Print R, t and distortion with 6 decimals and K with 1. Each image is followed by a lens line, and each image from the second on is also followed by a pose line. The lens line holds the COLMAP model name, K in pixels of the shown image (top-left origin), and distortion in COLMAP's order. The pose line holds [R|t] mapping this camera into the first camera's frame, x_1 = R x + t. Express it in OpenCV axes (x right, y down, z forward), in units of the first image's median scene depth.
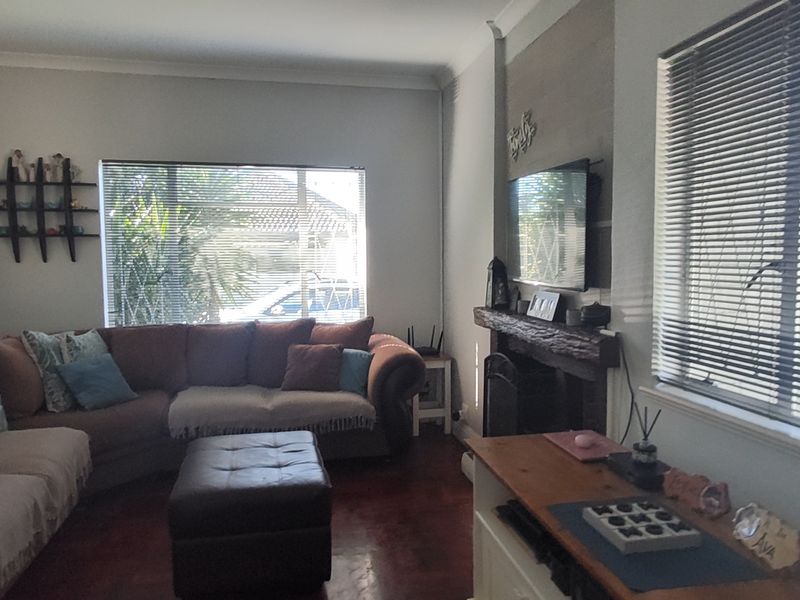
lens RADIAL K [[626.9, 0, 401.0], [0, 626.9, 300.0], [0, 0, 1]] dist [-0.003191, 0.018654]
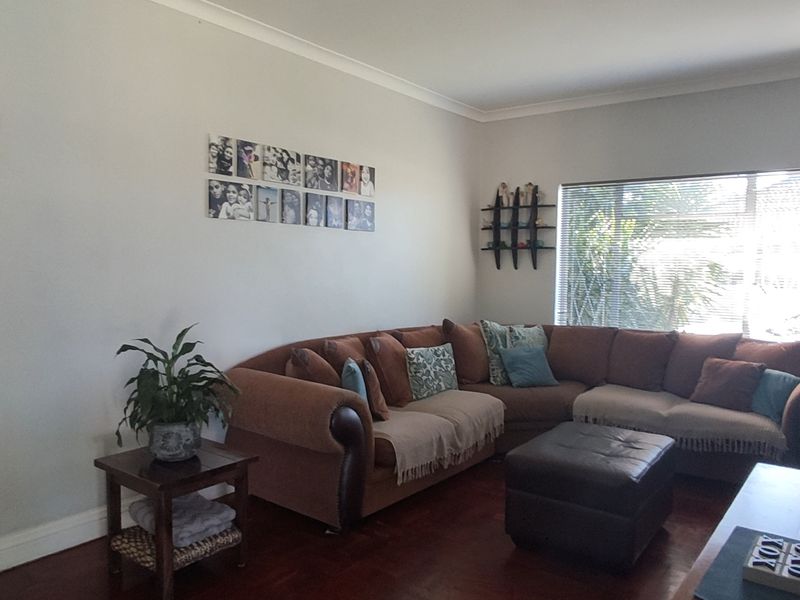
lens RADIAL K [[626.9, 0, 401.8], [0, 626.9, 300.4], [0, 0, 1]] dist [-0.003191, 0.018654]
pose [[0.659914, 0.051458, -0.749577, 0.234811], [-0.068614, 0.997611, 0.008079, 0.007726], [0.748201, 0.046100, 0.661868, -0.002646]]
